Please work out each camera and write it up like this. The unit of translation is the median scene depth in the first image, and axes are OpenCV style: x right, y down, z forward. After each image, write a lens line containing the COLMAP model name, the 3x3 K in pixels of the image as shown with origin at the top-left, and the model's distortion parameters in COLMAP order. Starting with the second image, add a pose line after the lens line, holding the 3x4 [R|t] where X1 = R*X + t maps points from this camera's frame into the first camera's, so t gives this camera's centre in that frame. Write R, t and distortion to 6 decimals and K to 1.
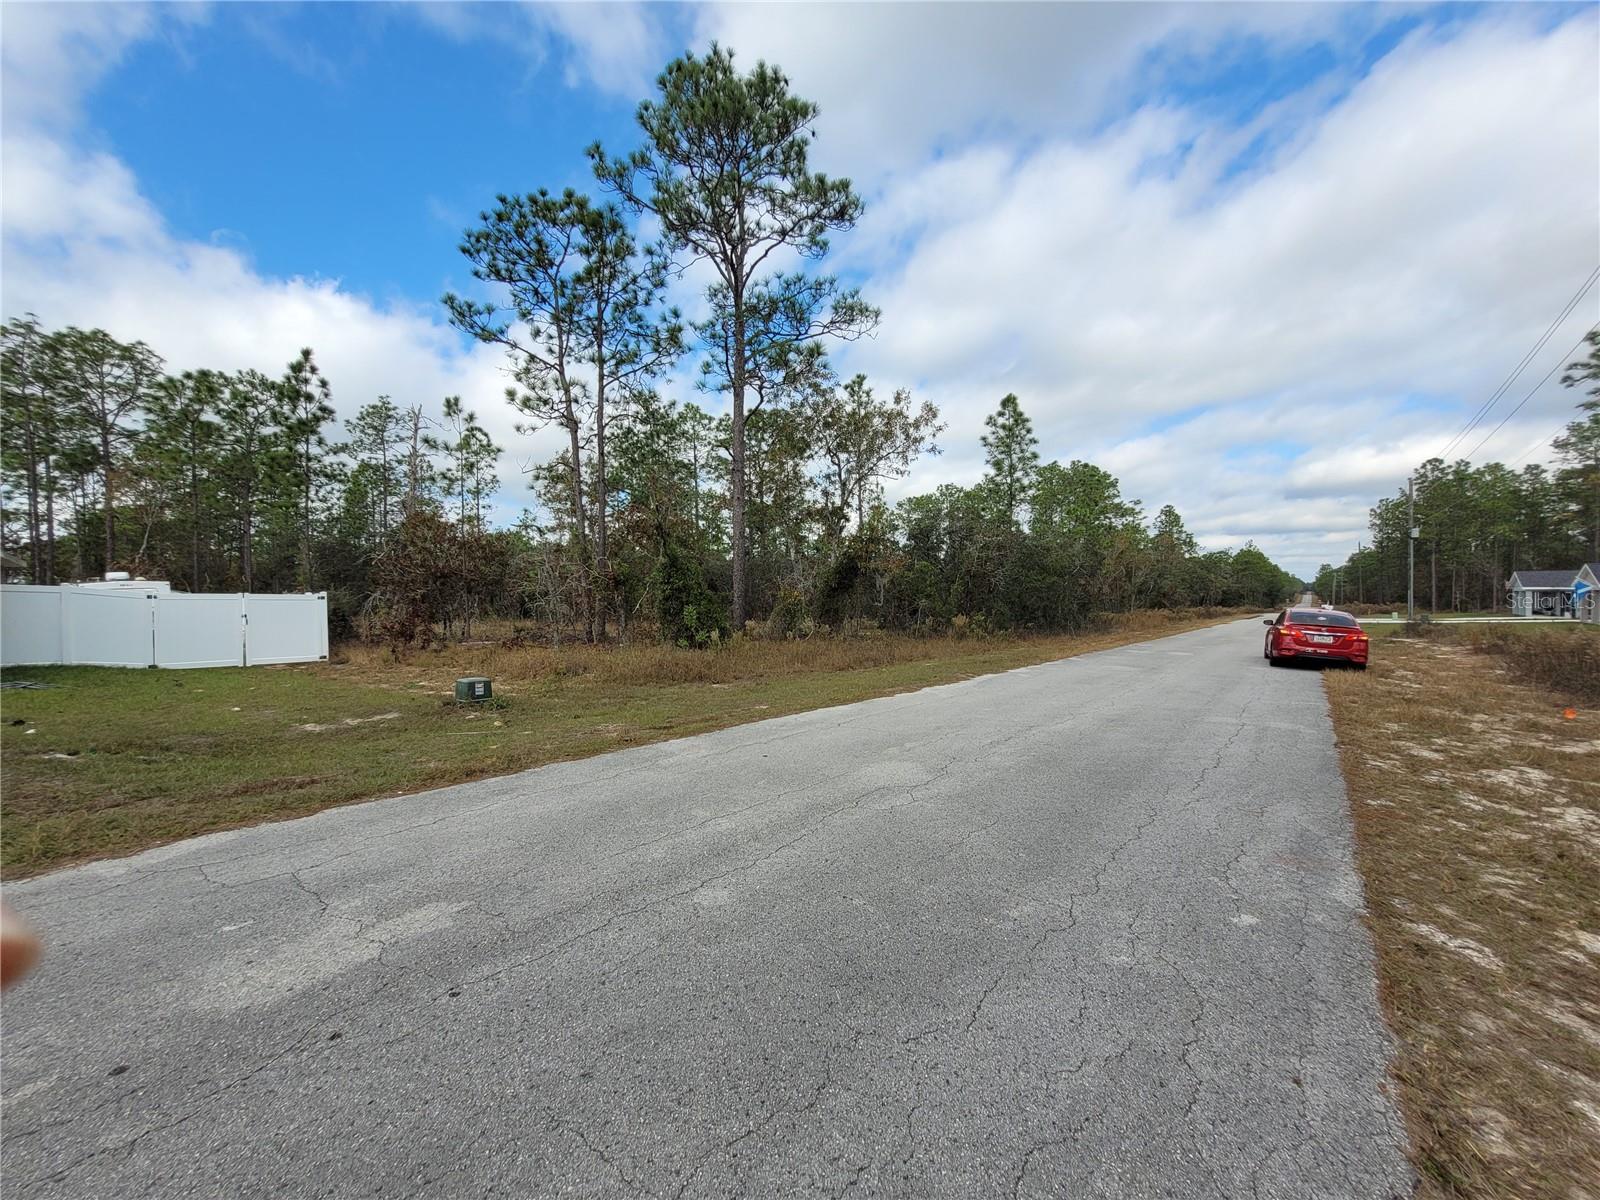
lens RADIAL K [[620.7, 0, 780.0], [0, 620.7, 608.4], [0, 0, 1]] dist [0.003611, -0.003975]
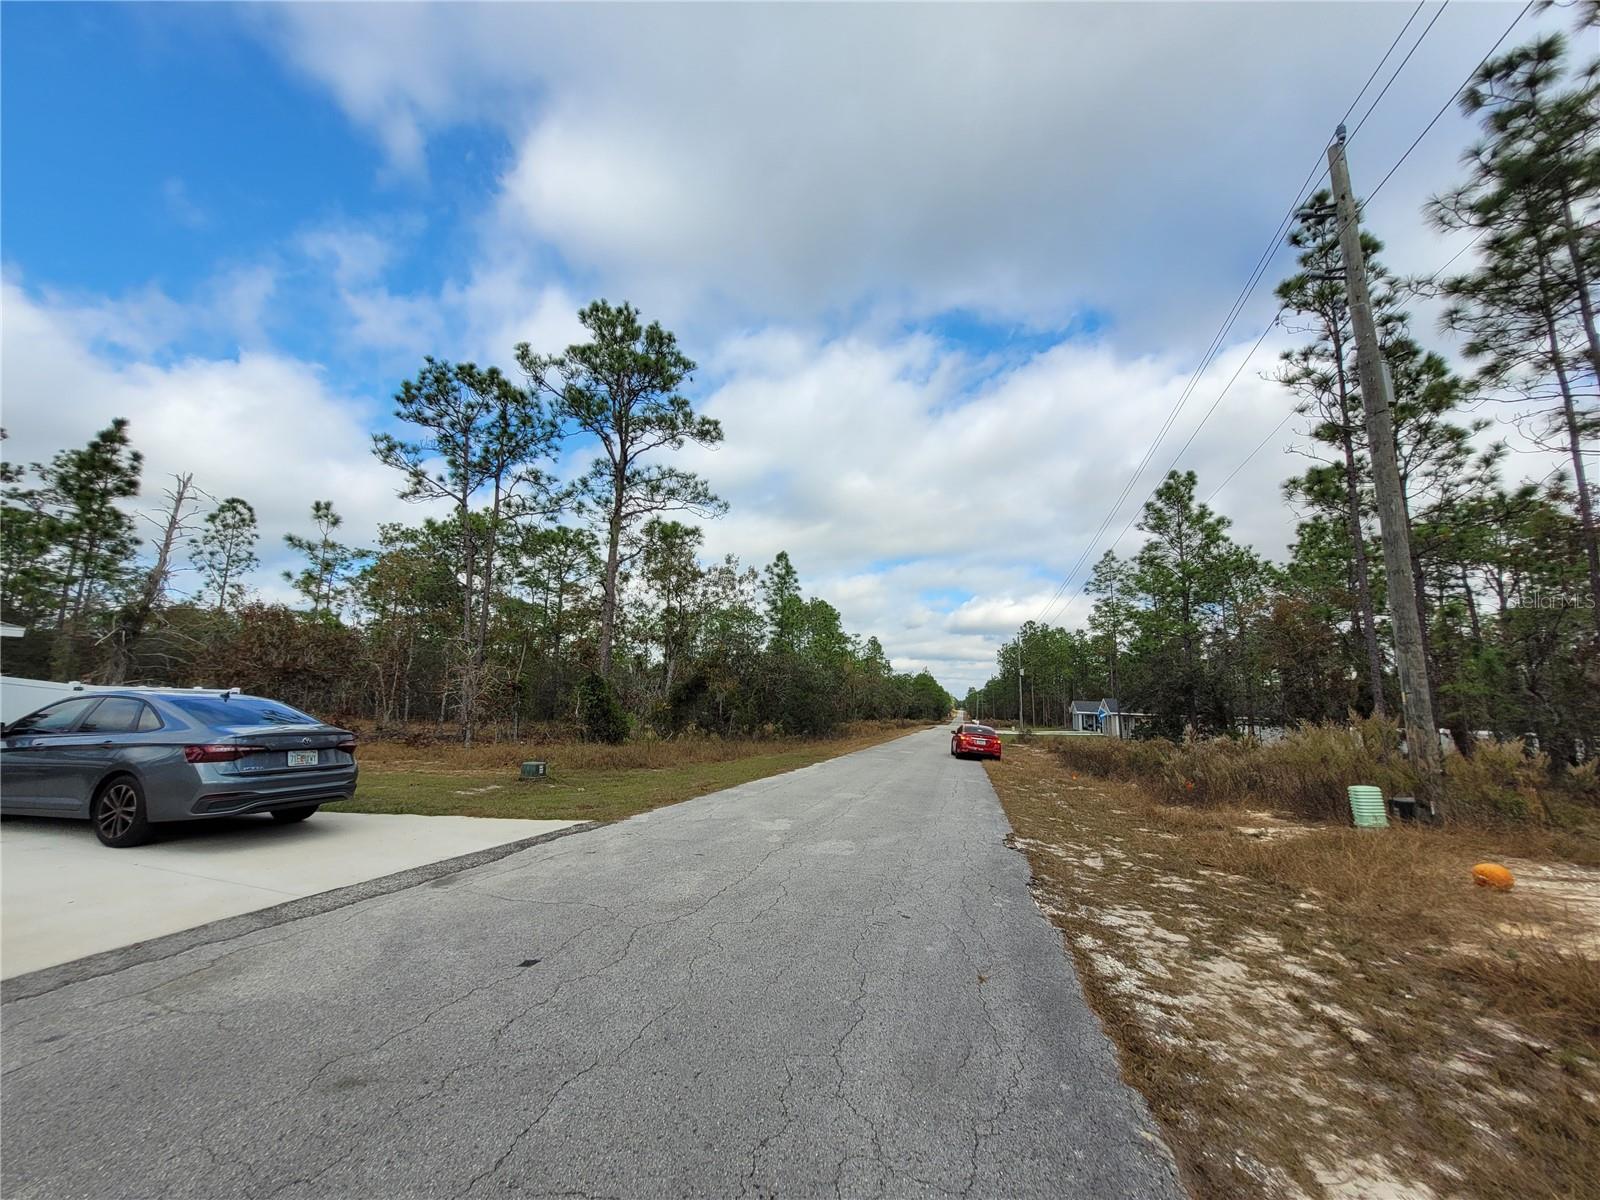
lens RADIAL K [[620.7, 0, 780.0], [0, 620.7, 608.4], [0, 0, 1]] dist [0.003611, -0.003975]
pose [[0.910314, 0.096172, 0.402591, -0.148886], [-0.028504, 0.984889, -0.170823, -0.002922], [-0.412937, 0.144027, 0.899300, -0.153858]]
